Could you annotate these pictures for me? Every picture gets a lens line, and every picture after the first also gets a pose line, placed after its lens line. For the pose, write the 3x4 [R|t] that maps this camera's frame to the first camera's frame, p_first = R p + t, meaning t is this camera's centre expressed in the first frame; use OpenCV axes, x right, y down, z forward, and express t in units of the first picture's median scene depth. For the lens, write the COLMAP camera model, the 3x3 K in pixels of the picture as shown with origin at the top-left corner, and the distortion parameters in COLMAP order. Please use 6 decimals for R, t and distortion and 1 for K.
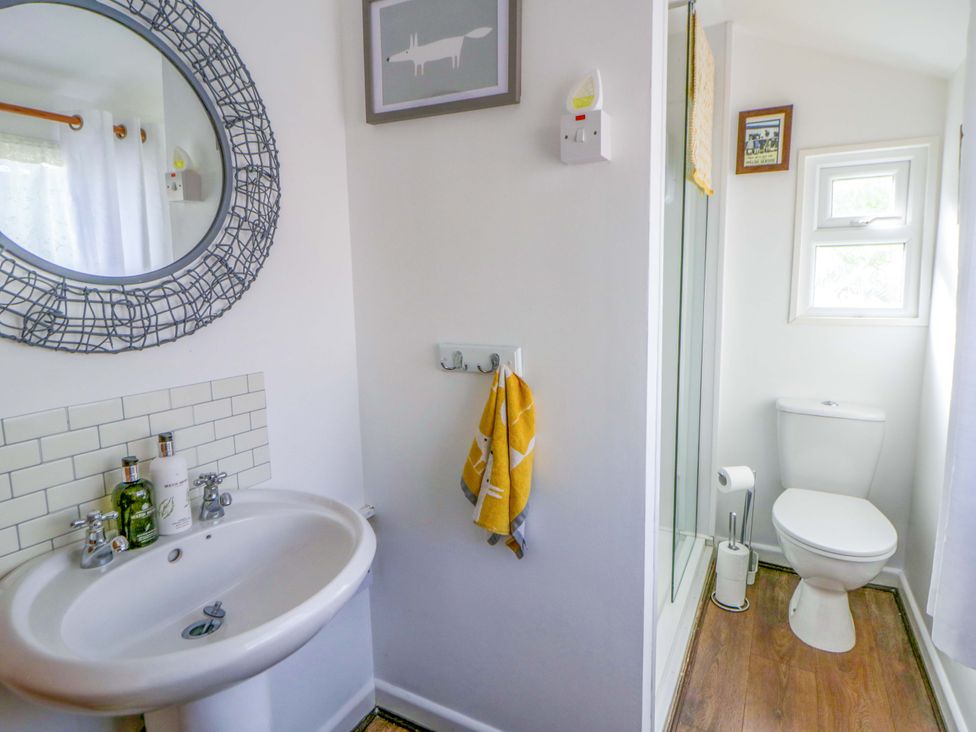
lens RADIAL K [[540.4, 0, 497.1], [0, 540.4, 359.8], [0, 0, 1]] dist [-0.000294, -0.007403]
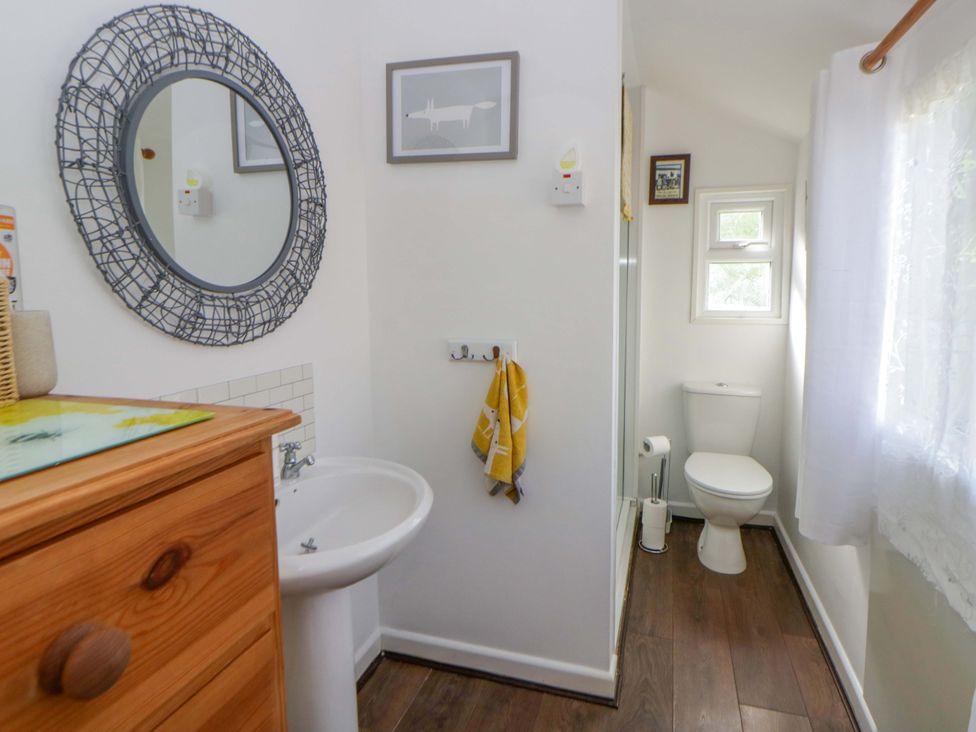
lens RADIAL K [[581.9, 0, 480.9], [0, 581.9, 354.5], [0, 0, 1]] dist [0.003304, -0.006708]
pose [[0.981429, -0.015289, 0.191215, -0.234588], [0.019436, 0.999614, -0.019832, 0.027923], [-0.190838, 0.023180, 0.981348, -0.282135]]
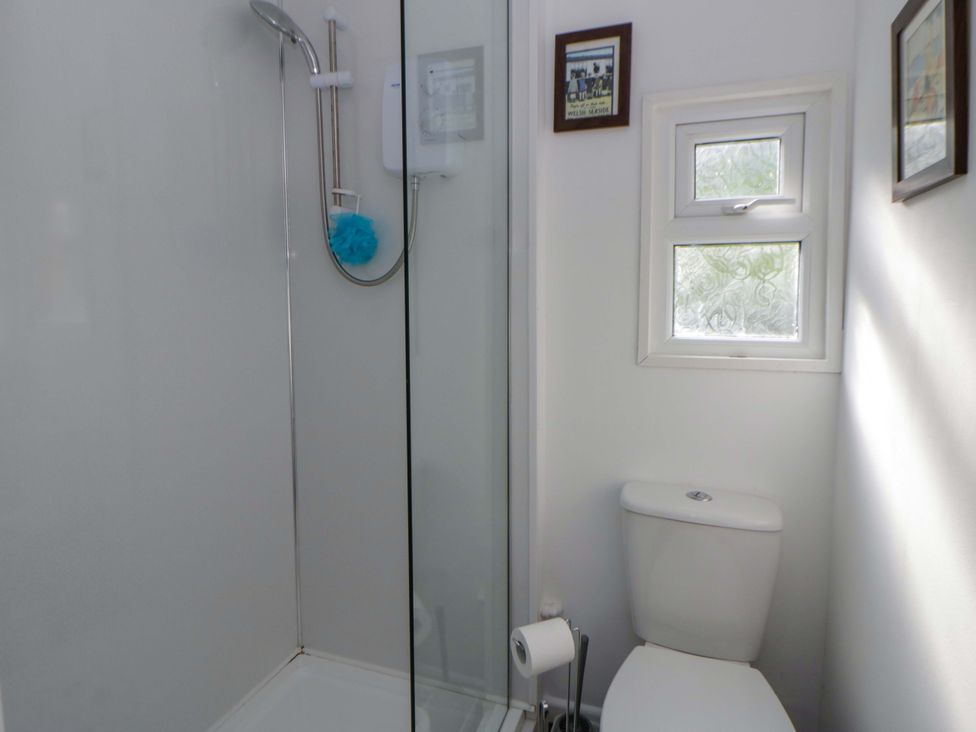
lens RADIAL K [[540.4, 0, 495.9], [0, 540.4, 346.5], [0, 0, 1]] dist [-0.000294, -0.007403]
pose [[0.991312, 0.012135, 0.130969, 0.331369], [-0.002214, 0.997133, -0.075633, -0.045258], [-0.131511, 0.074686, 0.988497, 0.445618]]
